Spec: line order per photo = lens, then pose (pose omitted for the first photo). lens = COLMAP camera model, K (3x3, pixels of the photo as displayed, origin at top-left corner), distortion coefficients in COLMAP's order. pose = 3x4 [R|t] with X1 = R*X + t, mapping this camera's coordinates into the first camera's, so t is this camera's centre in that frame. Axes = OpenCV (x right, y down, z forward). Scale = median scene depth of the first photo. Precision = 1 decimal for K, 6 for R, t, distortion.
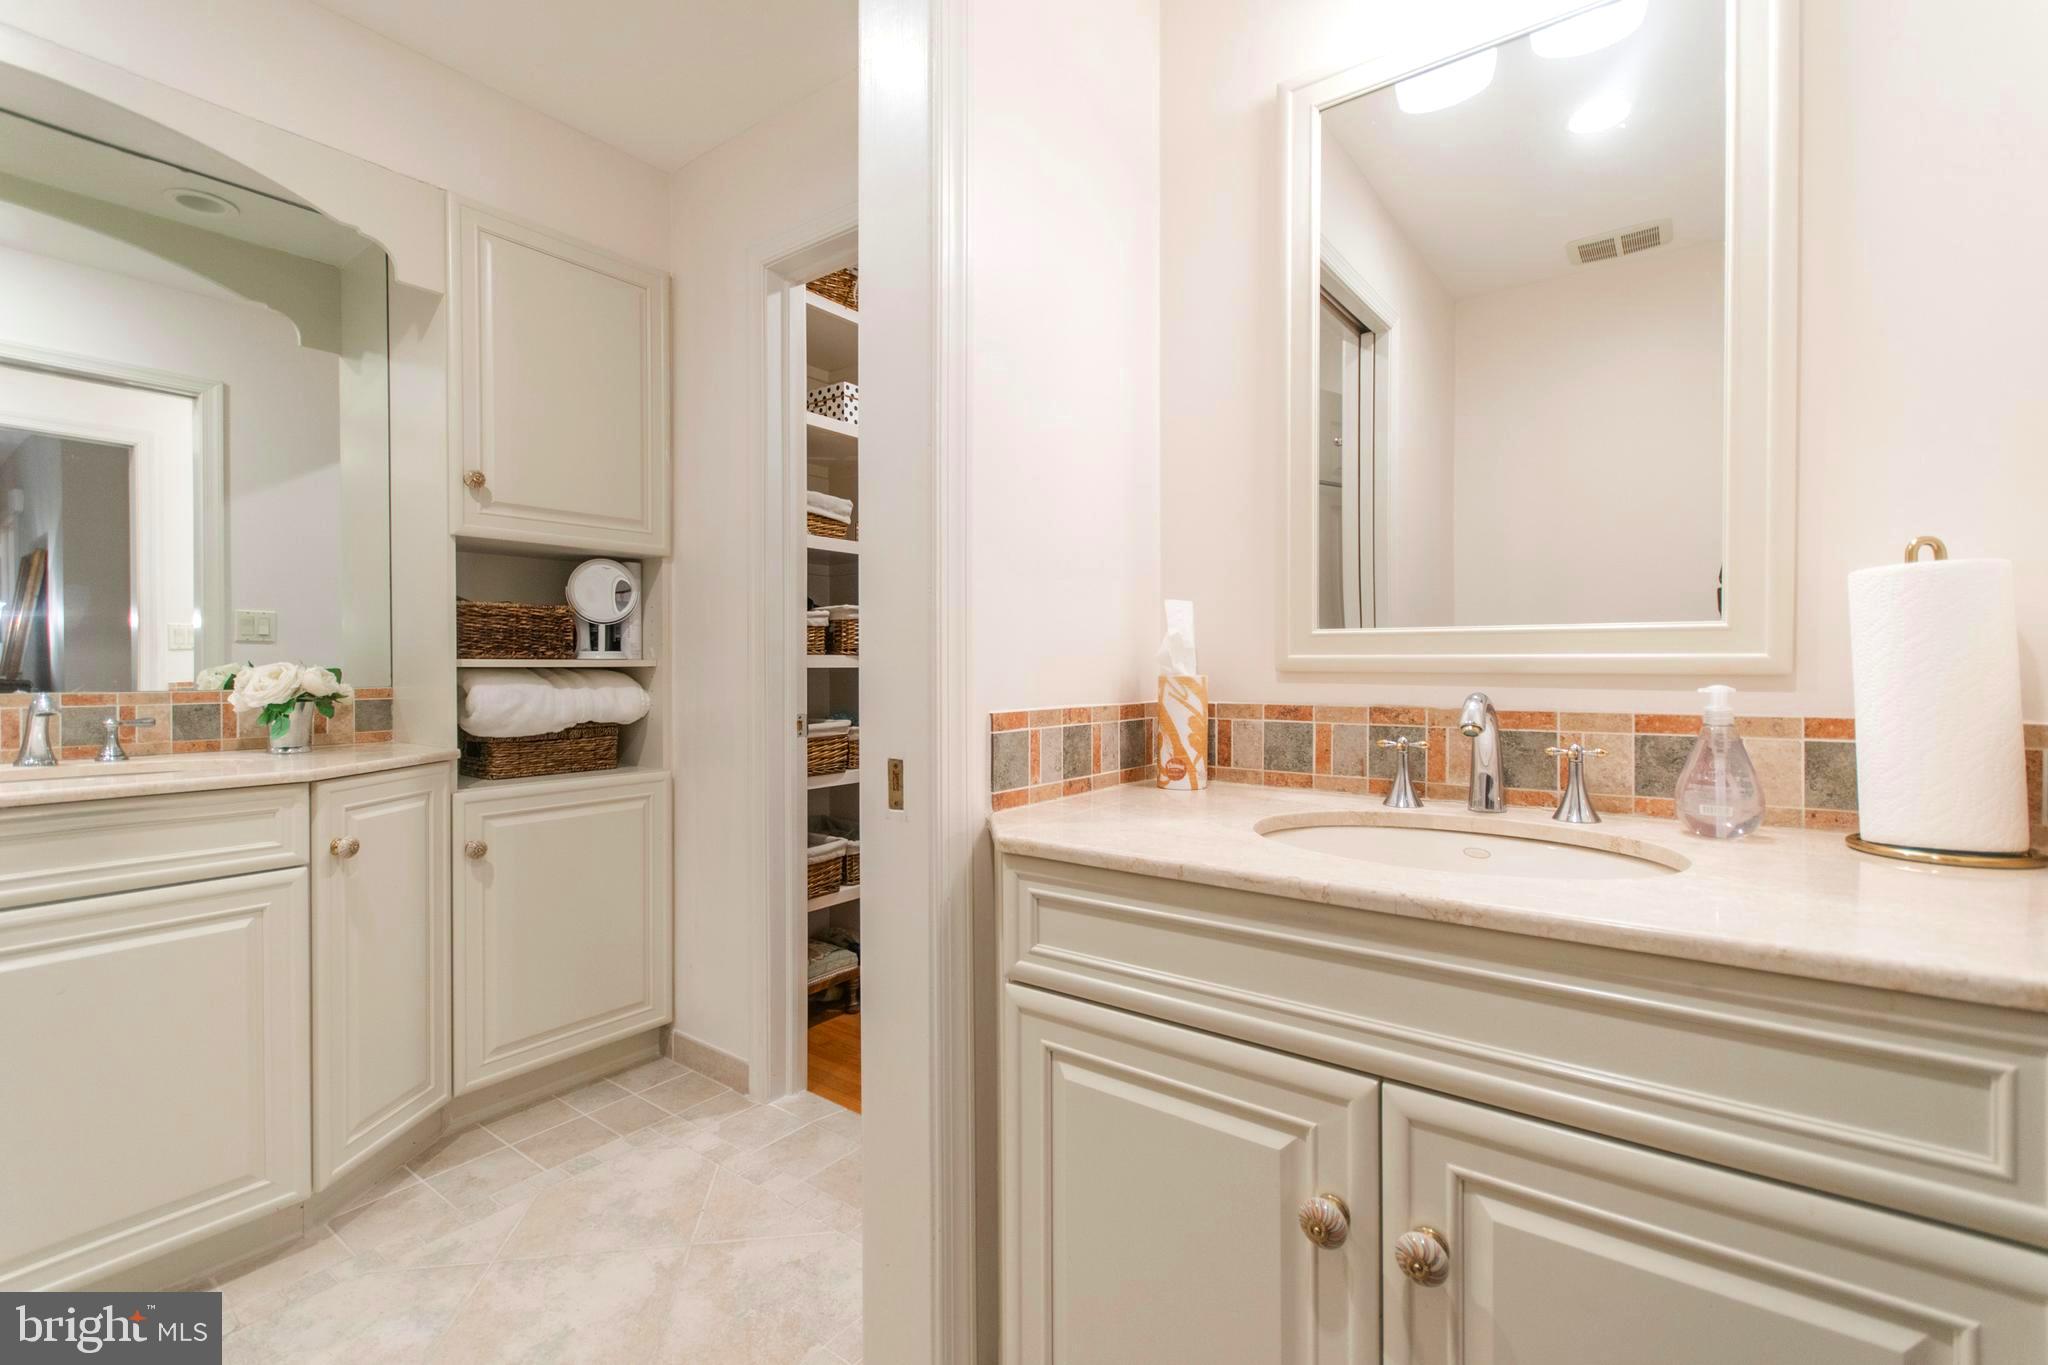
lens RADIAL K [[920.1, 0, 1022.6], [0, 920.1, 675.9], [0, 0, 1]] dist [0.011358, -0.000575]
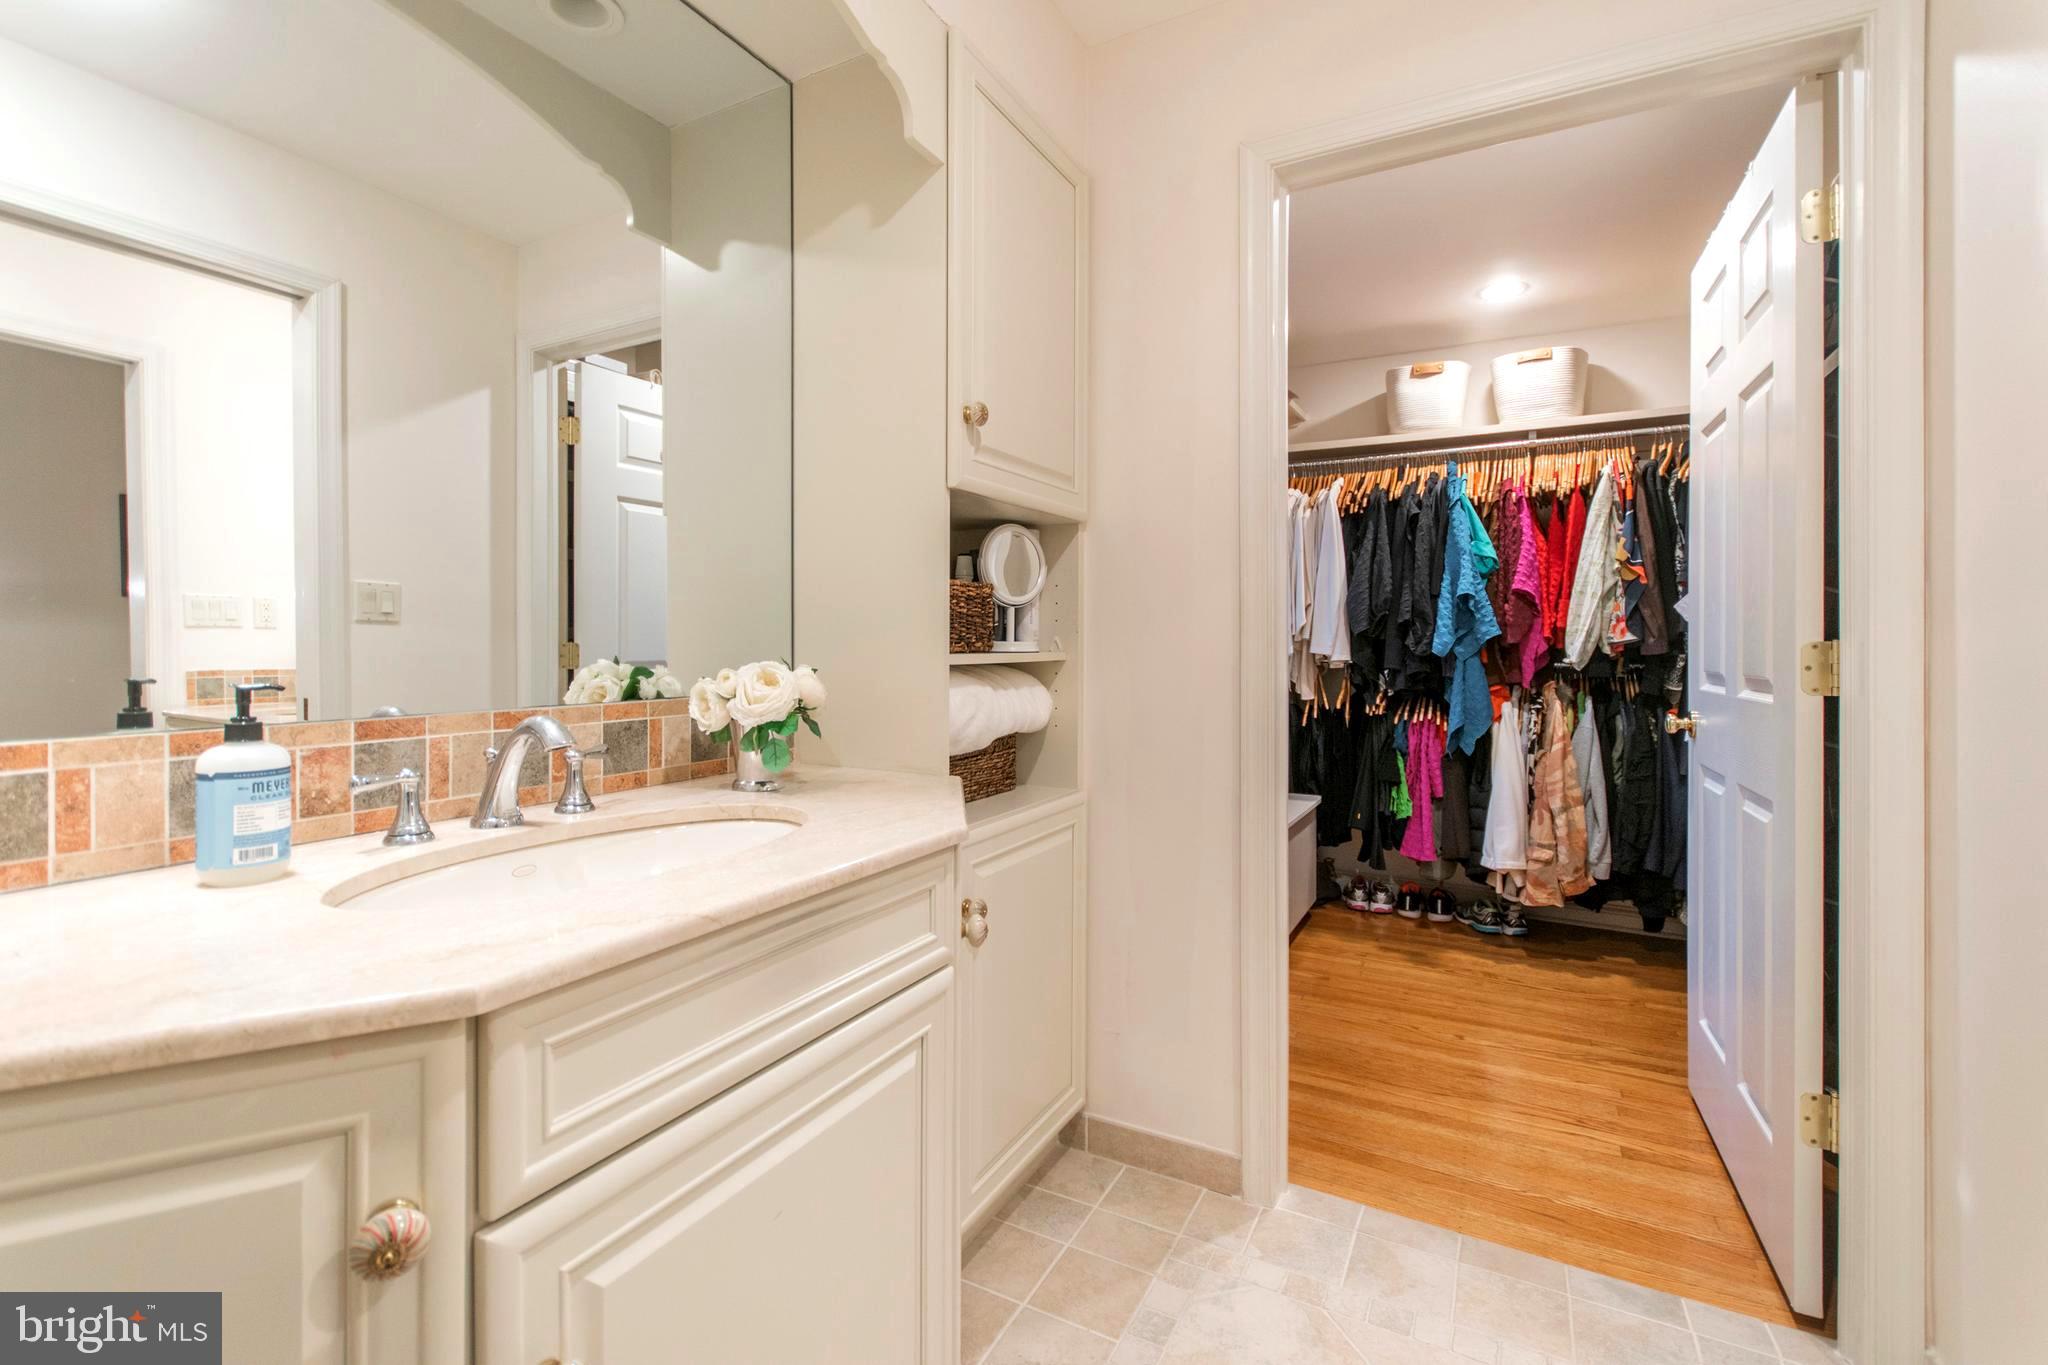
lens RADIAL K [[920.1, 0, 995.5], [0, 920.1, 650.1], [0, 0, 1]] dist [0.011358, -0.000575]
pose [[0.988414, 0.002039, 0.151766, -0.606425], [-0.001923, 0.999998, -0.000914, -0.019058], [-0.151767, 0.000612, 0.988416, 0.229632]]
